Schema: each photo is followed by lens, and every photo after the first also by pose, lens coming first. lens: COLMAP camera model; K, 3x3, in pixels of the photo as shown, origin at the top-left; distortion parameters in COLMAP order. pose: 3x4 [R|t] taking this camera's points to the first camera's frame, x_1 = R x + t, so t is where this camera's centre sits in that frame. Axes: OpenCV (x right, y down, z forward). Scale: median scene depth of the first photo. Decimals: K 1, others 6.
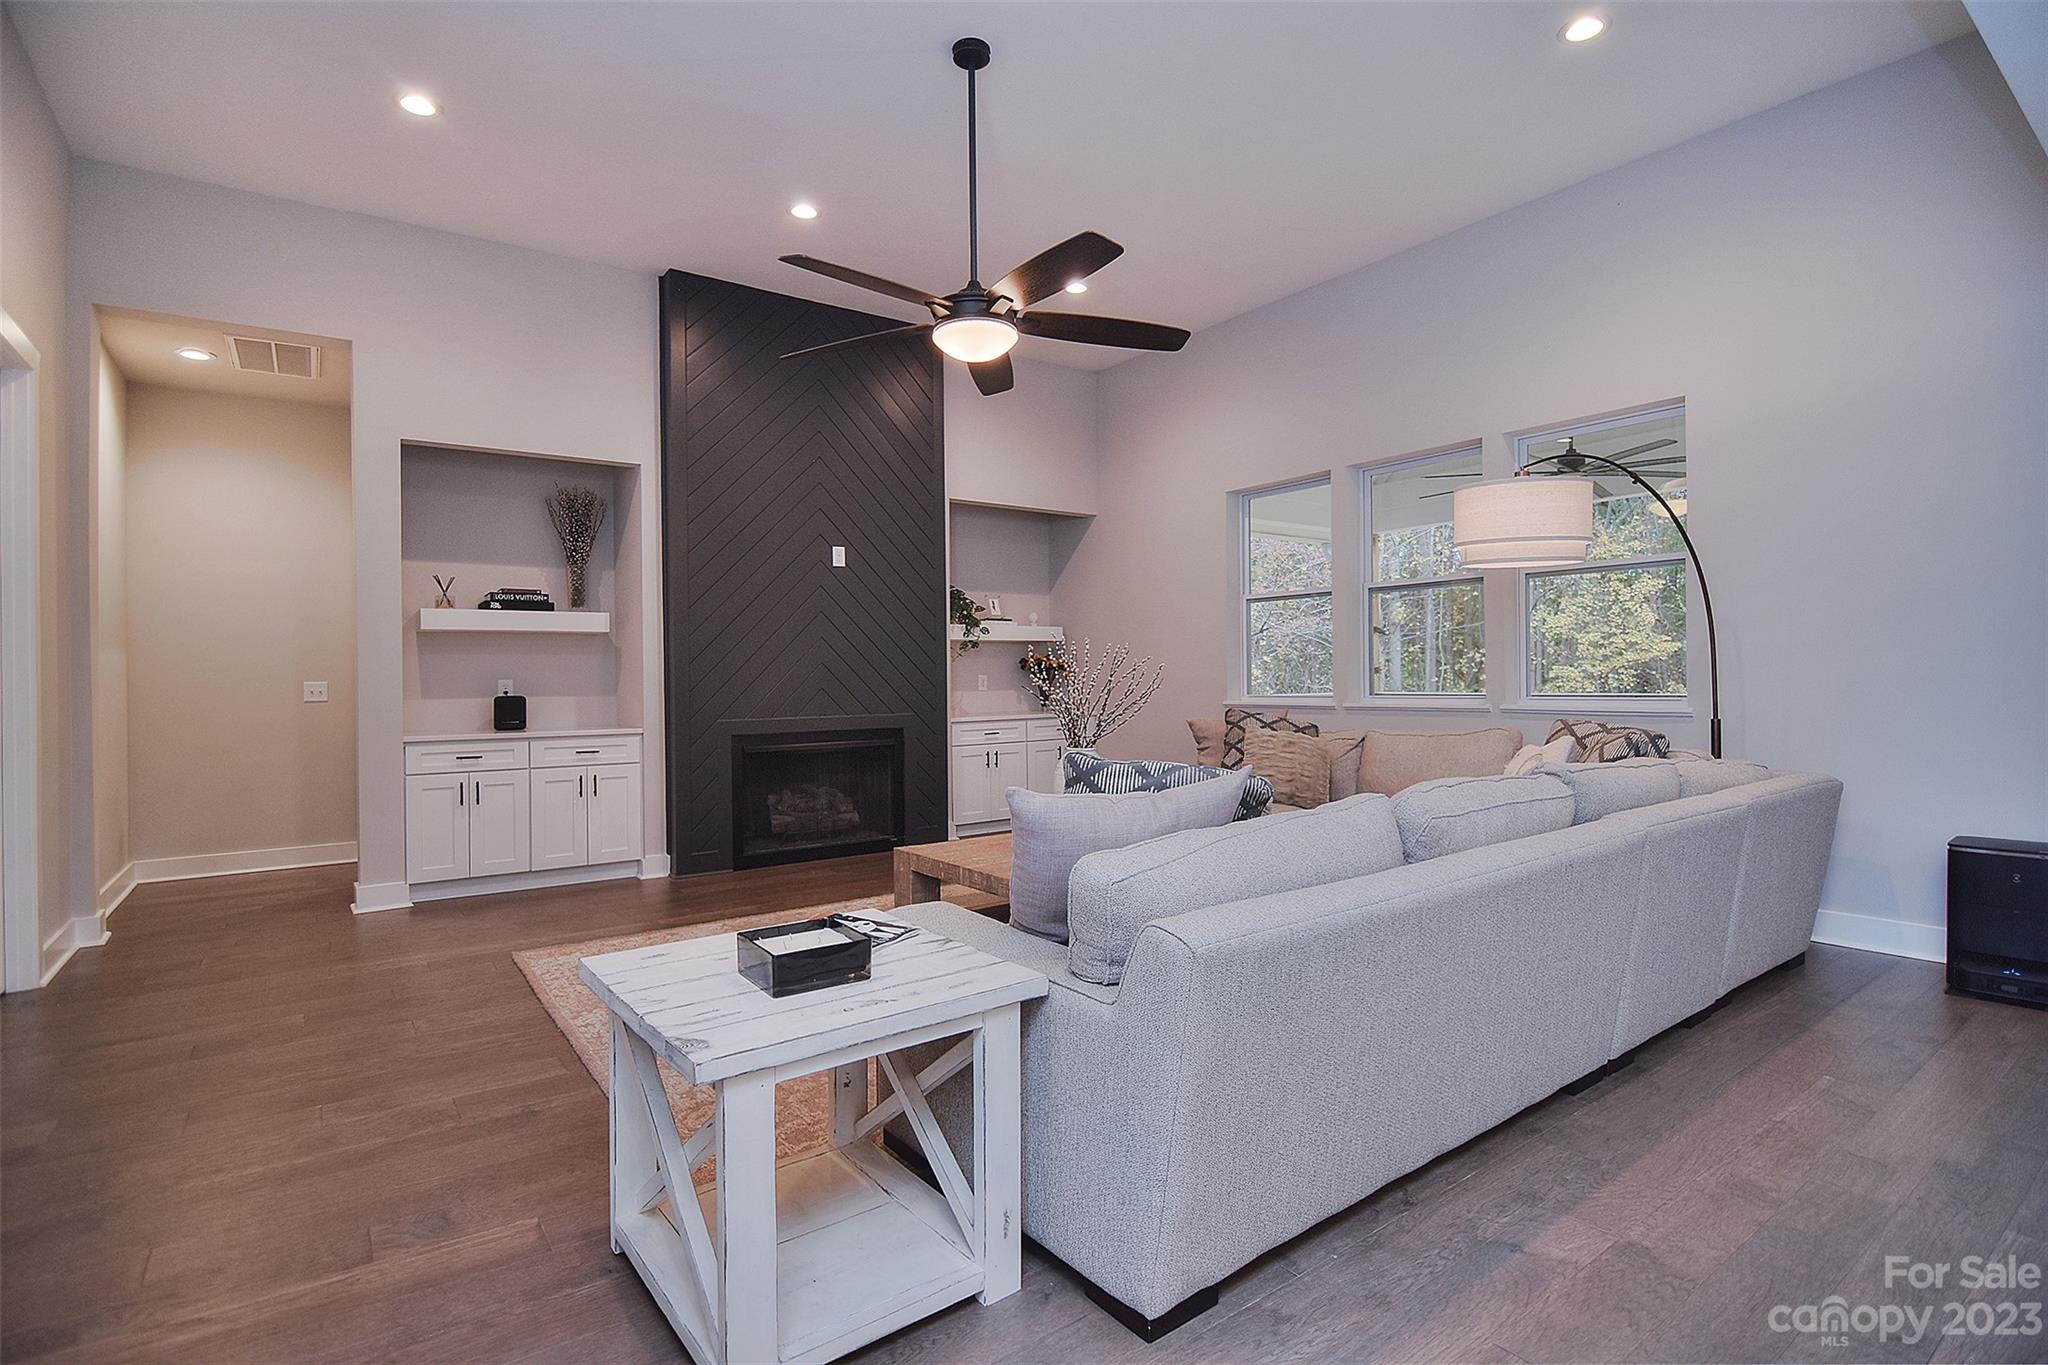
lens RADIAL K [[981.9, 0, 1000.3], [0, 981.9, 694.7], [0, 0, 1]] dist [0.001056, -0.012741]
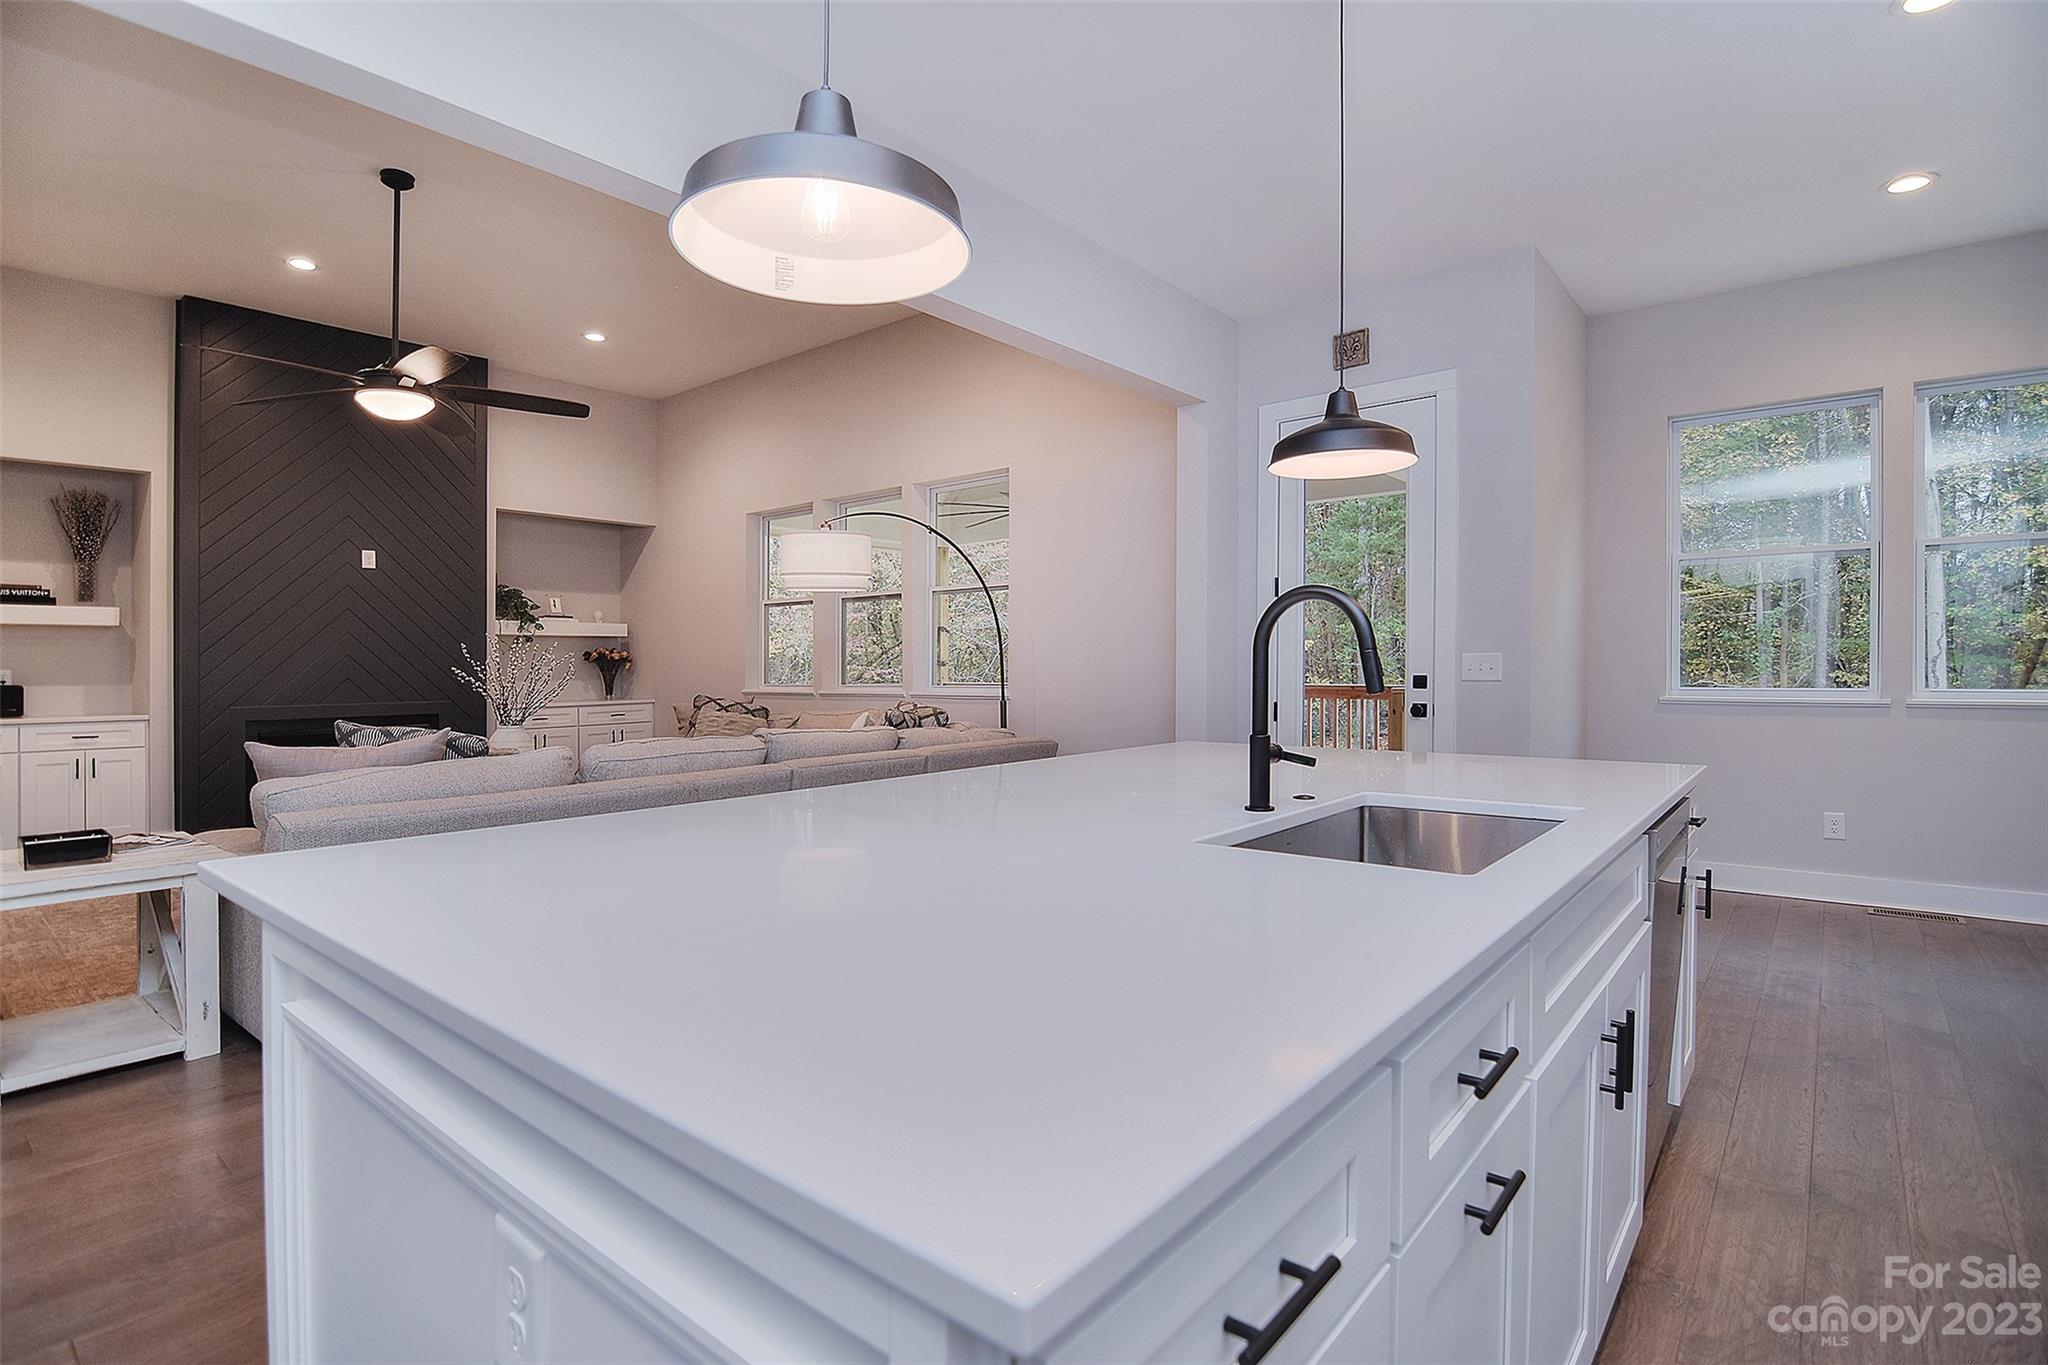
lens RADIAL K [[1001.4, 0, 1019.8], [0, 1001.4, 676.8], [0, 0, 1]] dist [-0.001092, -0.012413]
pose [[0.967226, 0.001547, 0.253913, 0.275292], [0.000574, 0.999966, -0.008281, 0.001730], [-0.253917, 0.008156, 0.967192, -0.292020]]
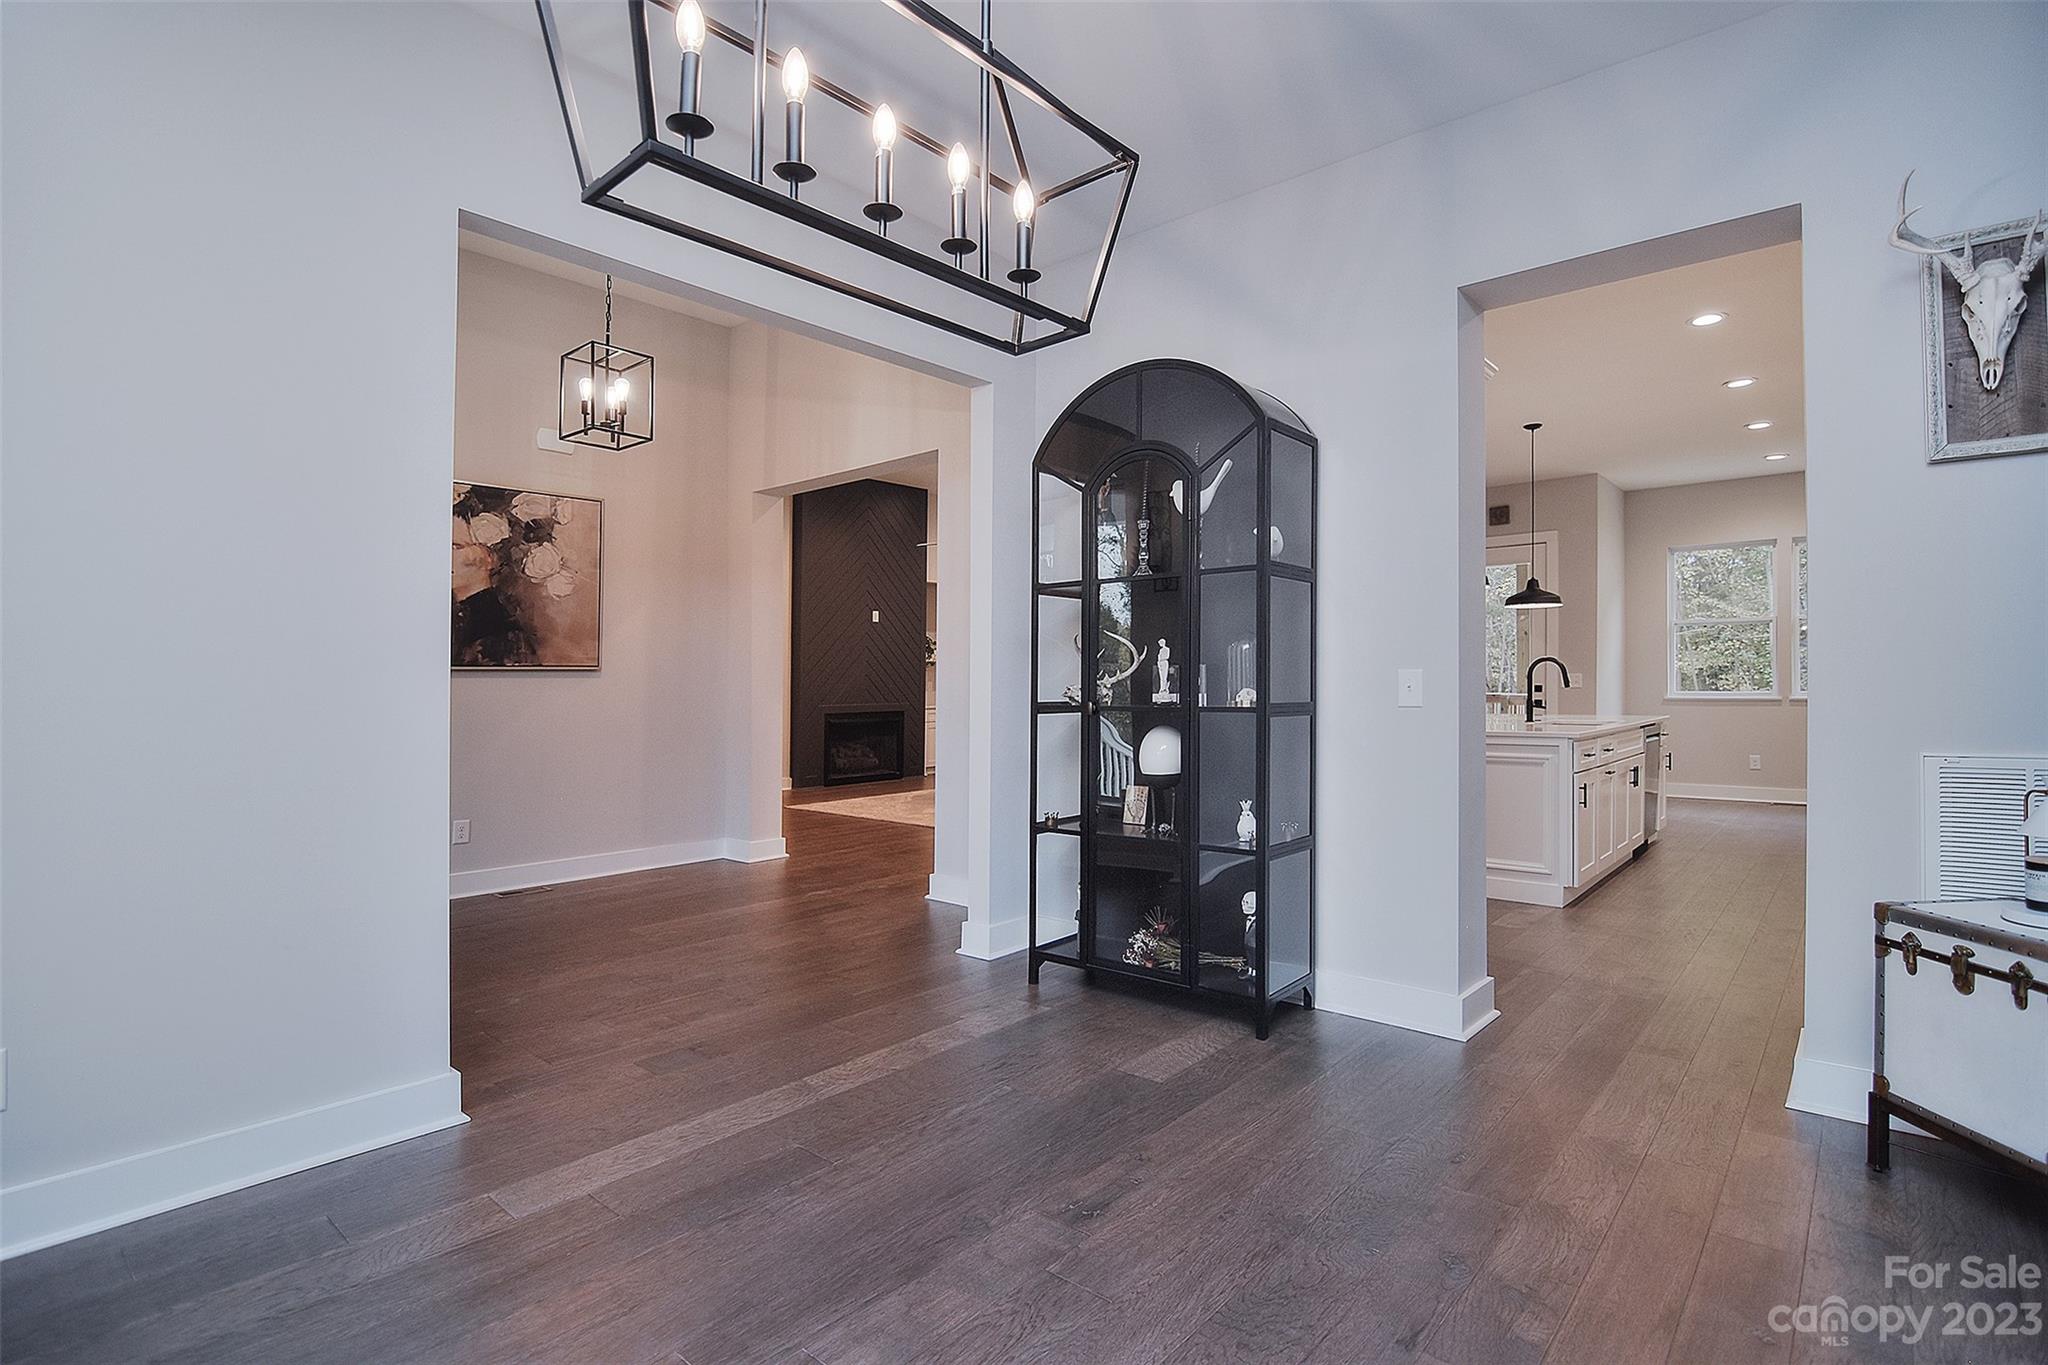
lens RADIAL K [[993.3, 0, 1024.0], [0, 993.3, 682.5], [0, 0, 1]] dist [-0.000264, -0.012114]
pose [[0.973984, 0.004970, 0.226561, -0.329253], [-0.000037, 0.999763, -0.021770, 0.022497], [-0.226615, 0.021195, 0.973754, -0.909240]]
